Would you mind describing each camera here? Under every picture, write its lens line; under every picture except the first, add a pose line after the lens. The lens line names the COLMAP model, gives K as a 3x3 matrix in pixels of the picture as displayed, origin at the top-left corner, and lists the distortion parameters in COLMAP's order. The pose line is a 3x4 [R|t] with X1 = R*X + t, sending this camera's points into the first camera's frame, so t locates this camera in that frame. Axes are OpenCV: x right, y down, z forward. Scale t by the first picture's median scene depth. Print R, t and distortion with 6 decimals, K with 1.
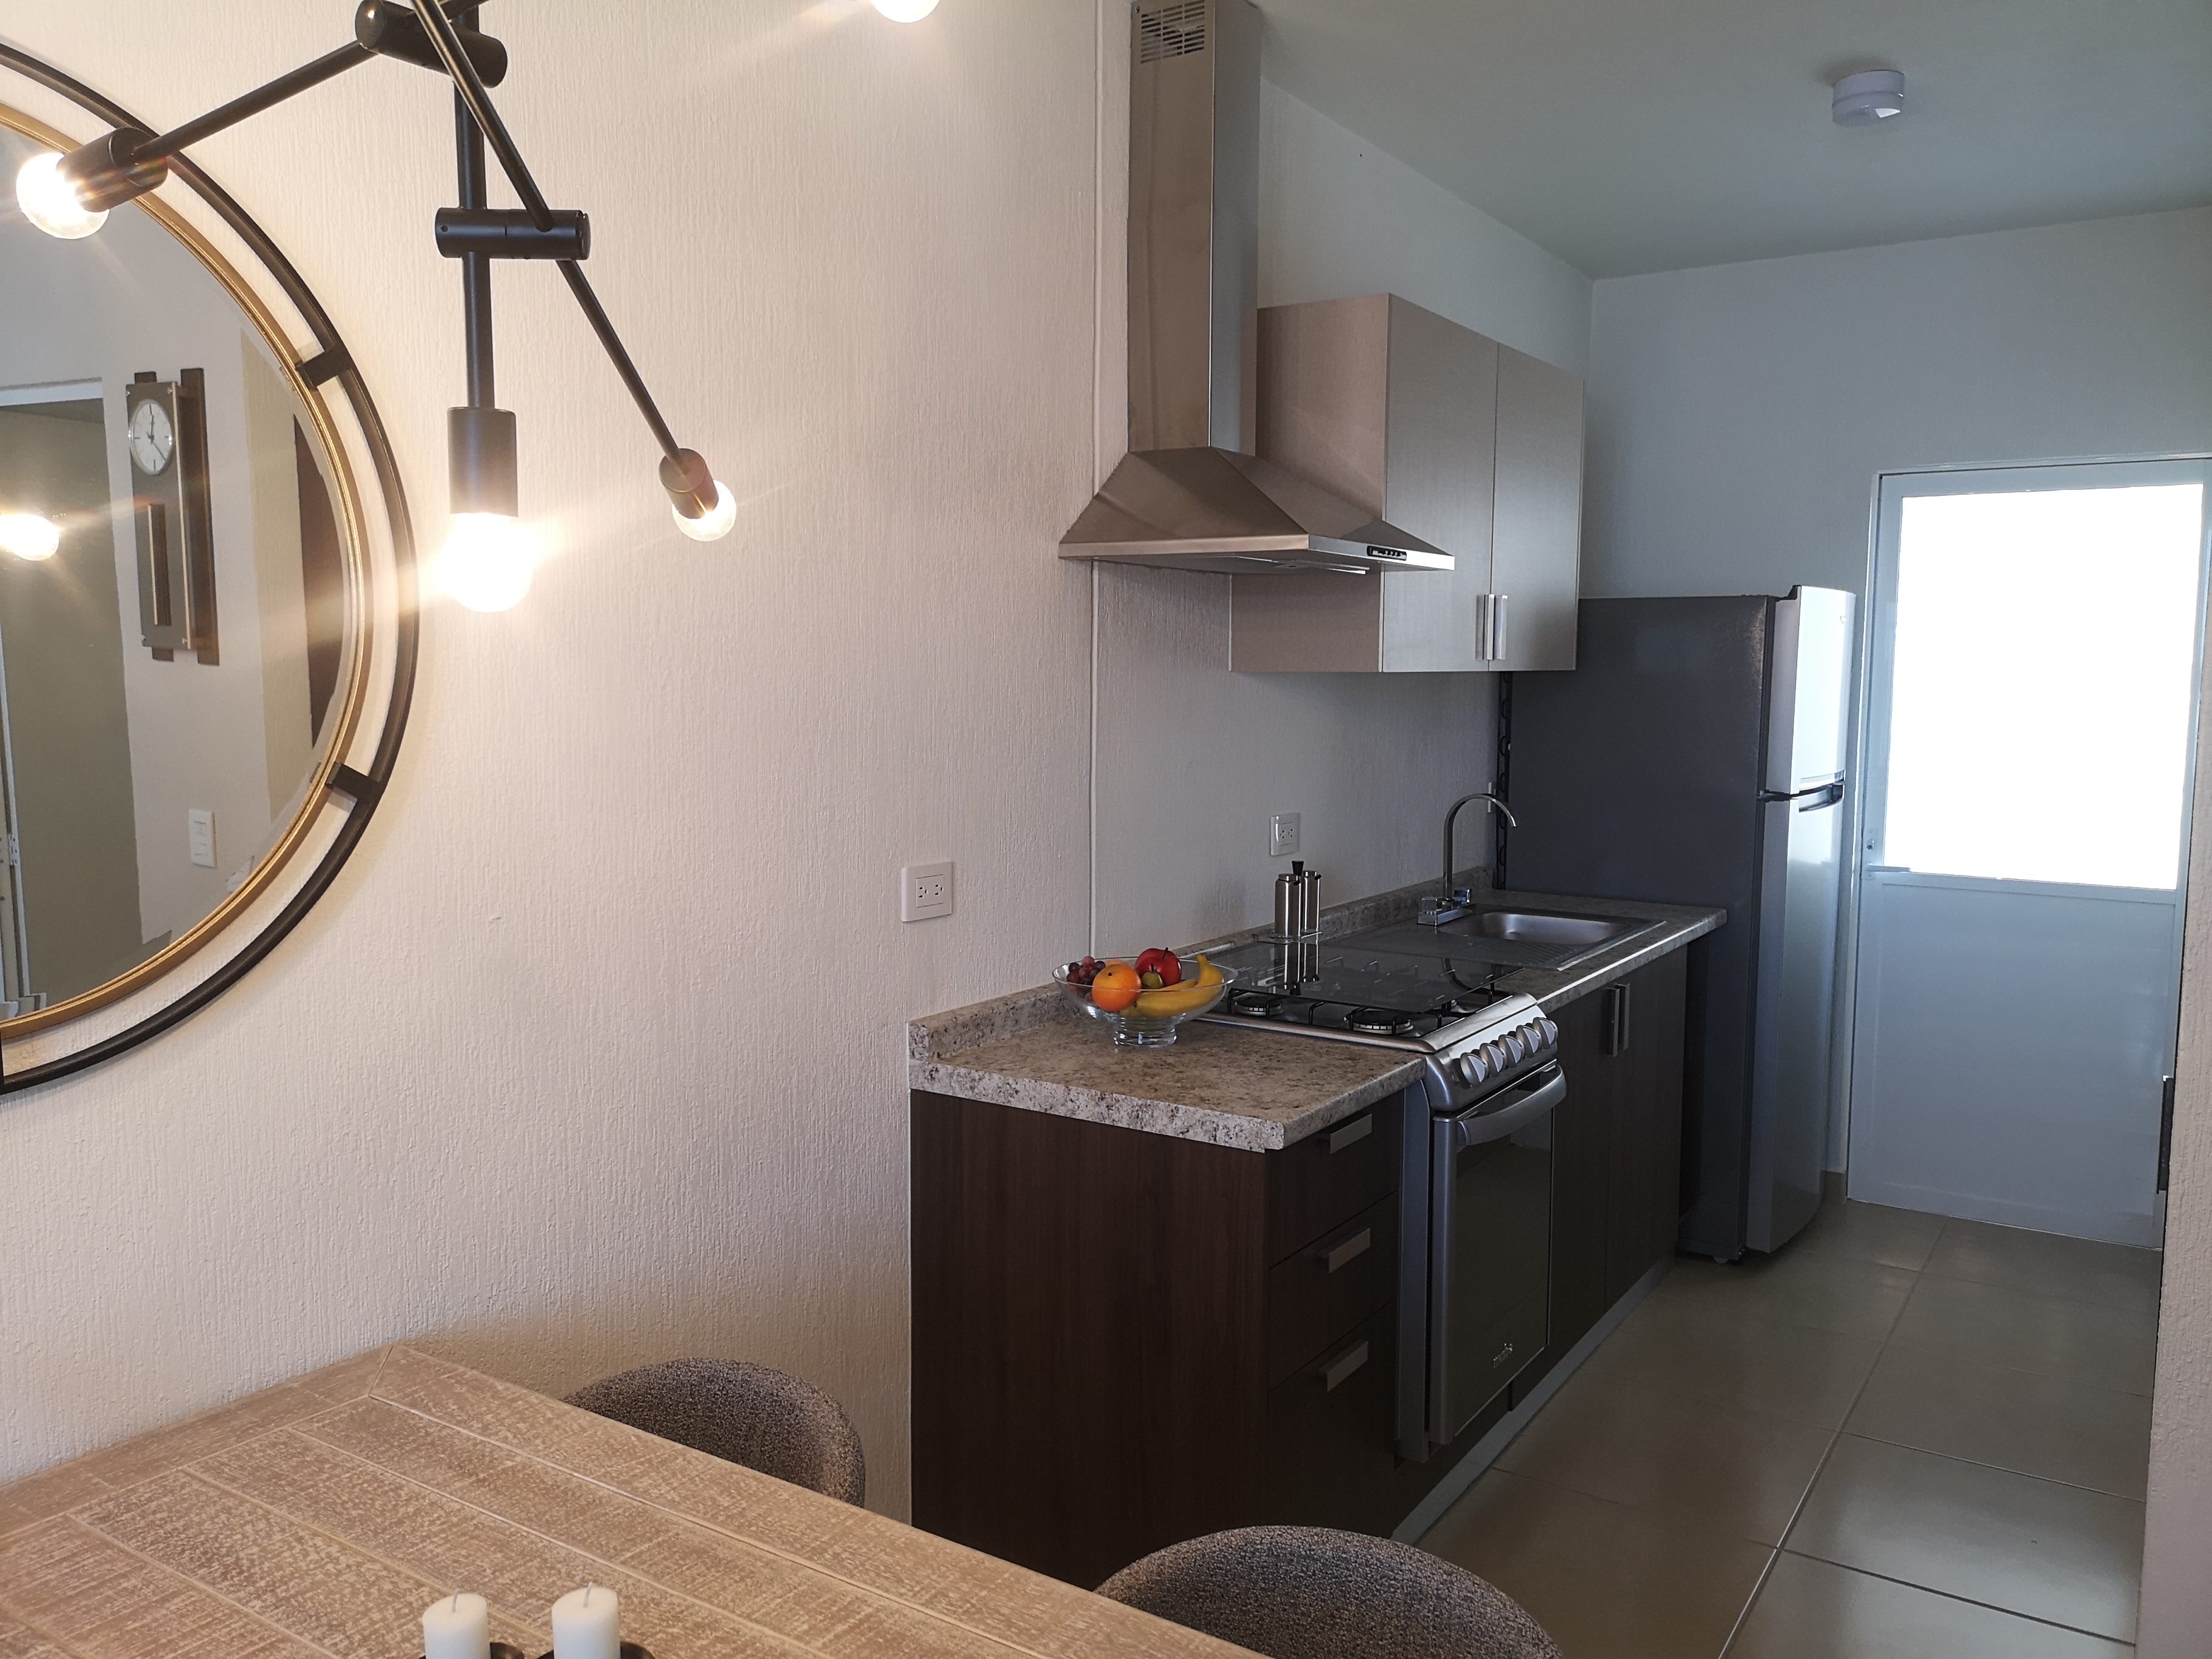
lens RADIAL K [[1700.8, 0, 1106.0], [0, 1700.8, 829.5], [0, 0, 1]] dist [0.066351, -0.068700]
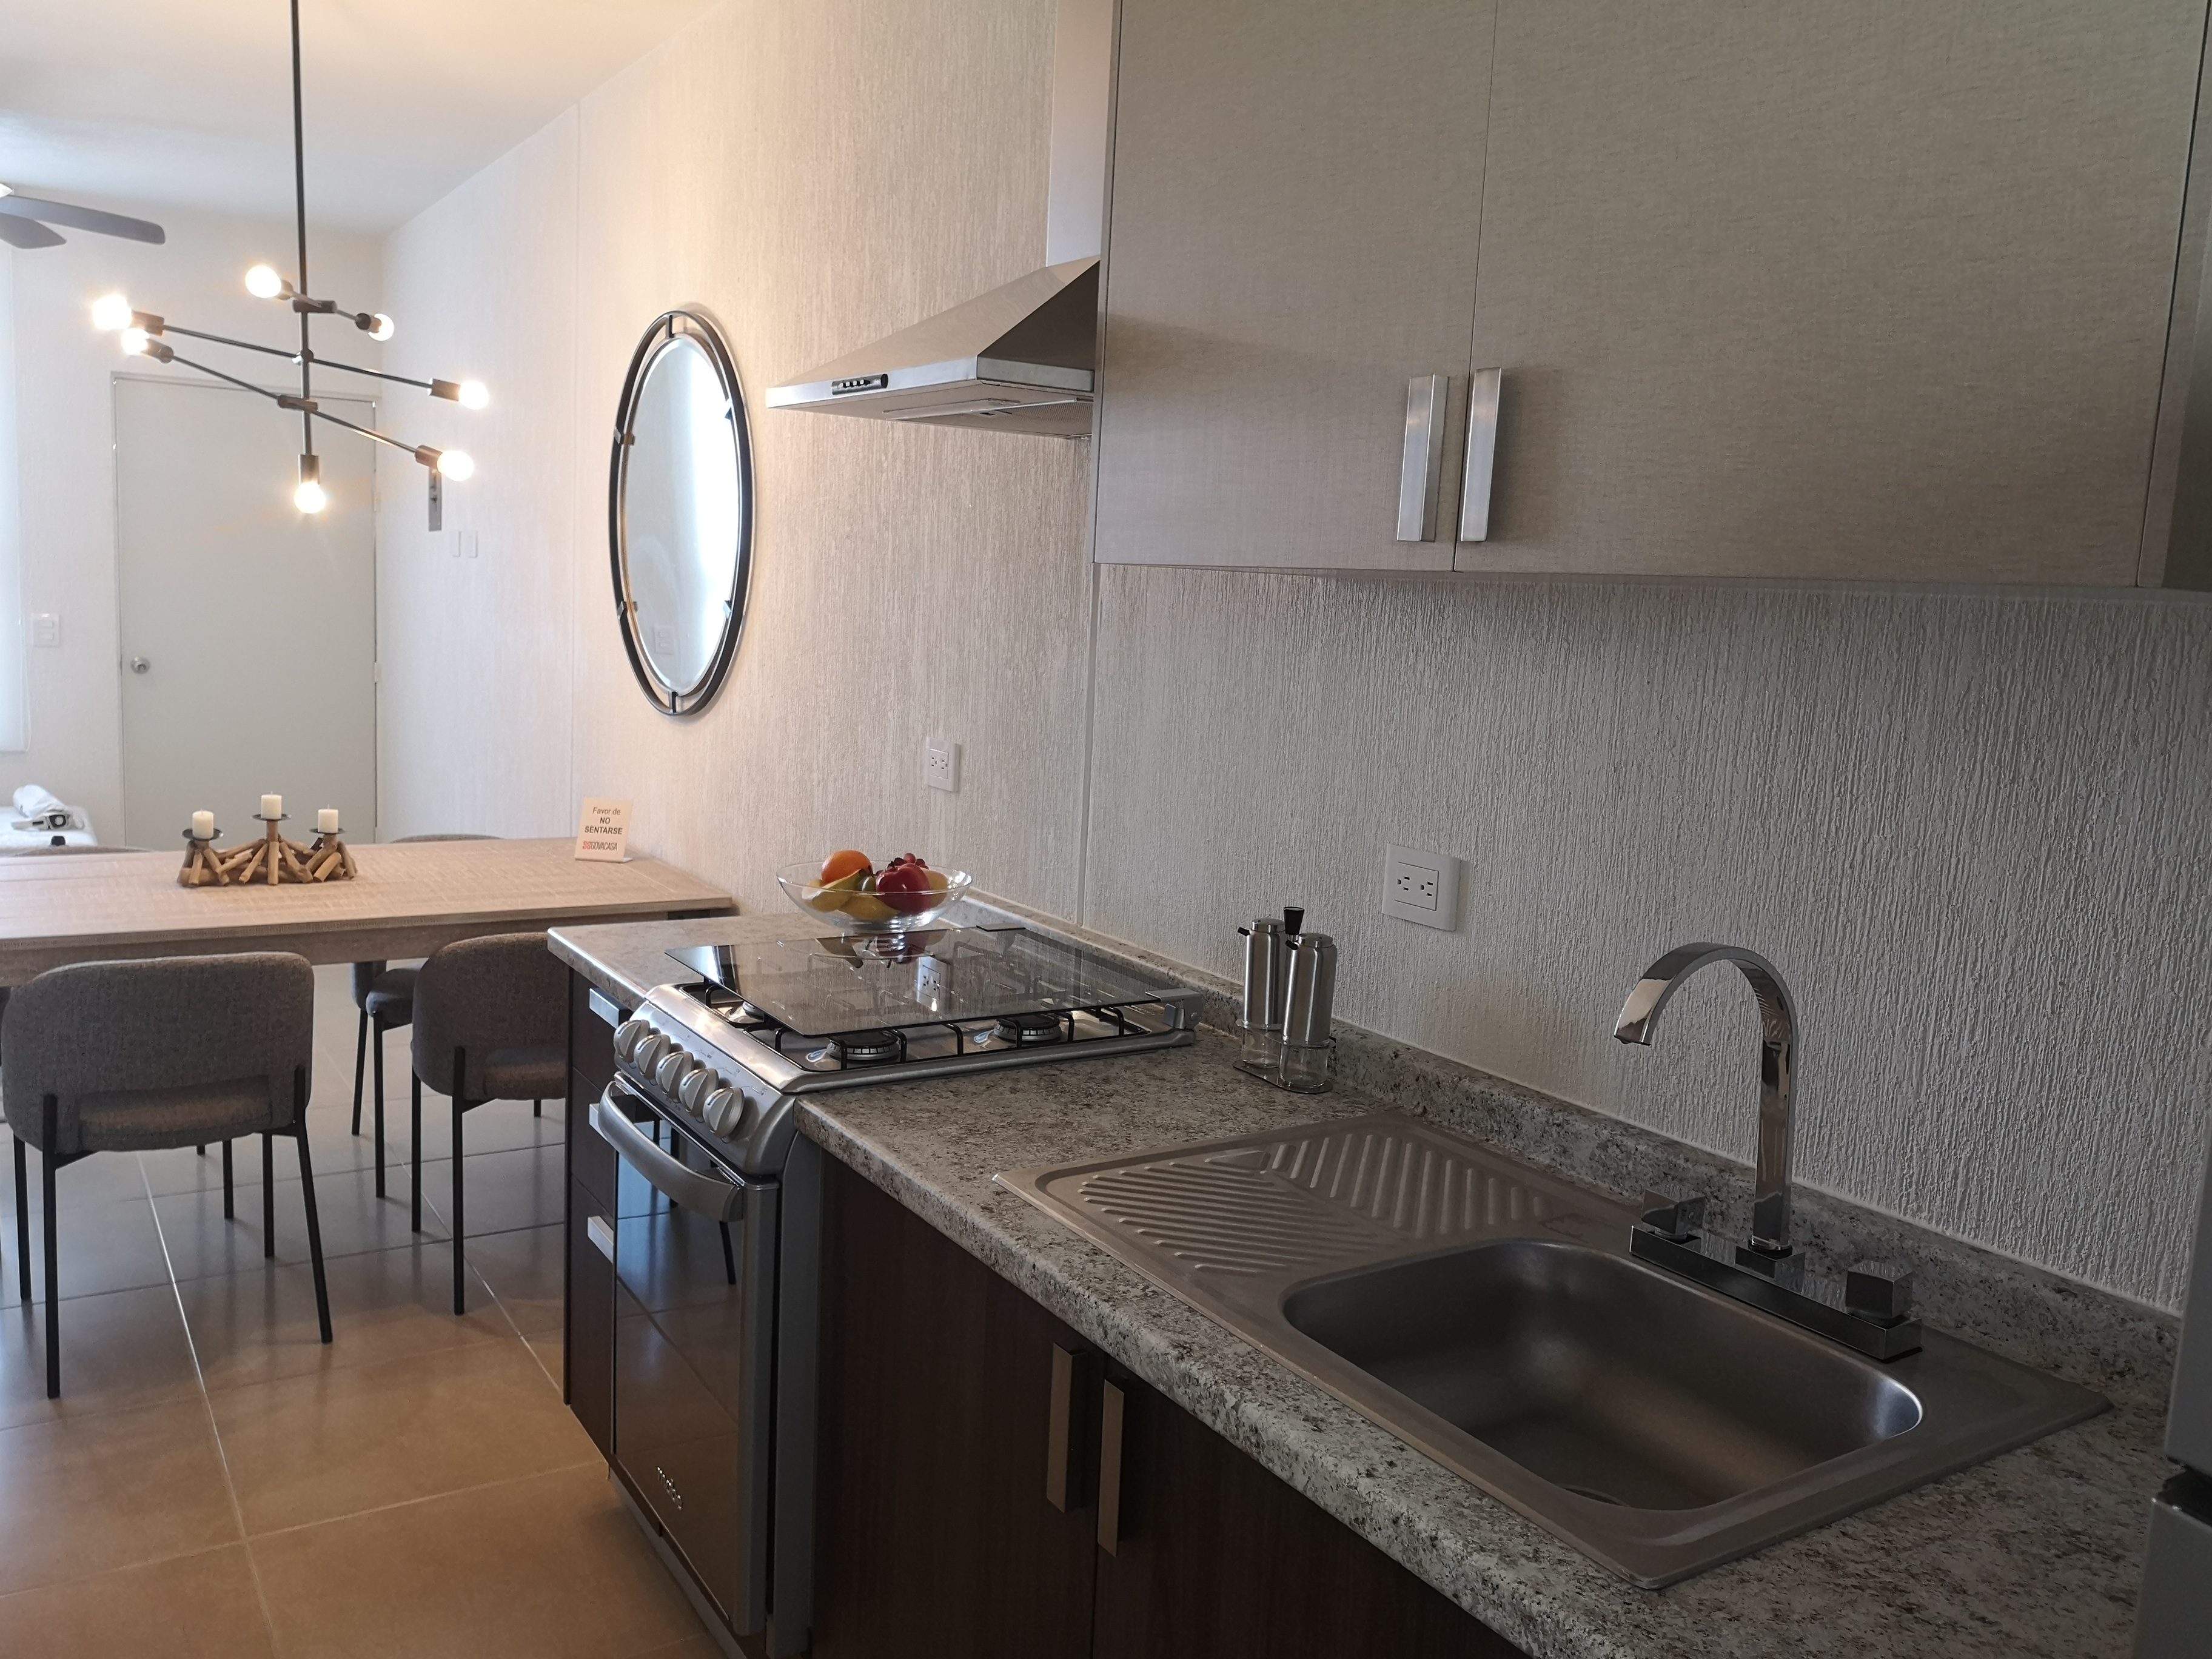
lens RADIAL K [[1742.3, 0, 1107.8], [0, 1742.3, 836.8], [0, 0, 1]] dist [0.058508, -0.109664]
pose [[-0.407085, 0.101825, -0.907697, 0.583471], [-0.142942, 0.974420, 0.173417, -0.085310], [0.902136, 0.200343, -0.382117, 1.015482]]
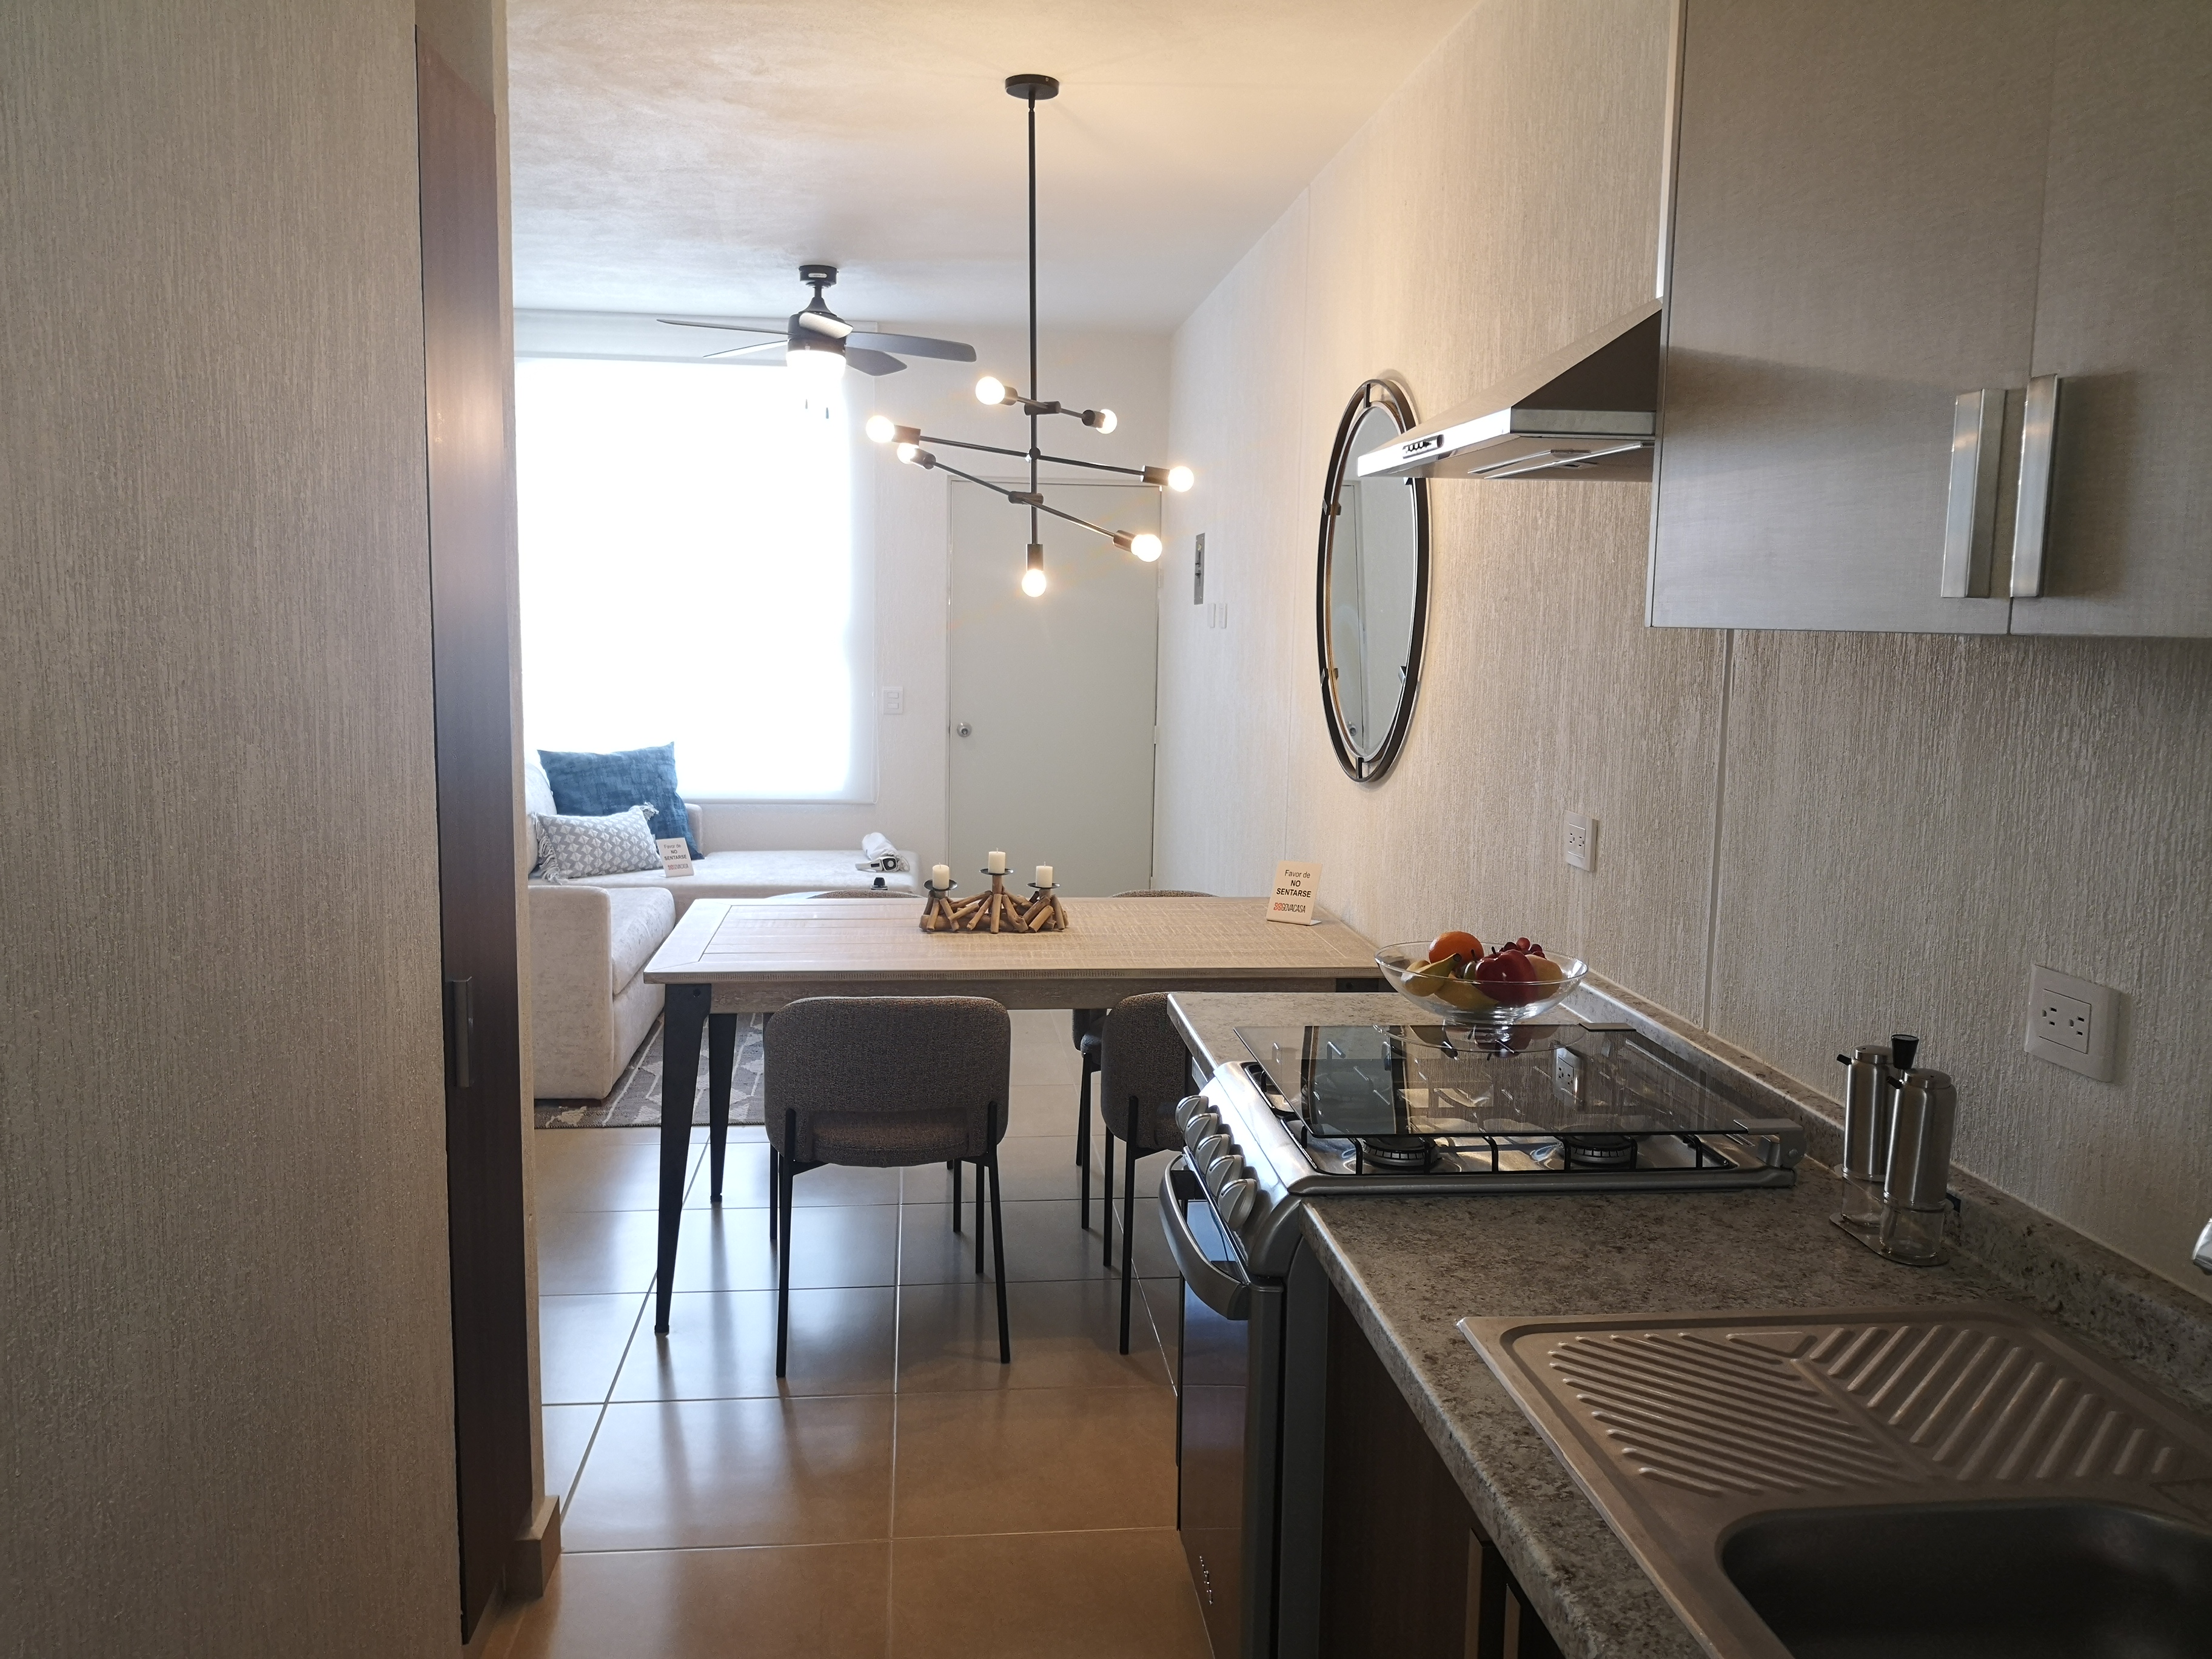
lens RADIAL K [[1742.5, 0, 1106.0], [0, 1742.5, 829.5], [0, 0, 1]] dist [0.058410, -0.136765]
pose [[-0.772070, 0.057589, -0.632922, 0.512415], [-0.085993, 0.977262, 0.193818, -0.098226], [0.629692, 0.204067, -0.749563, 1.058863]]
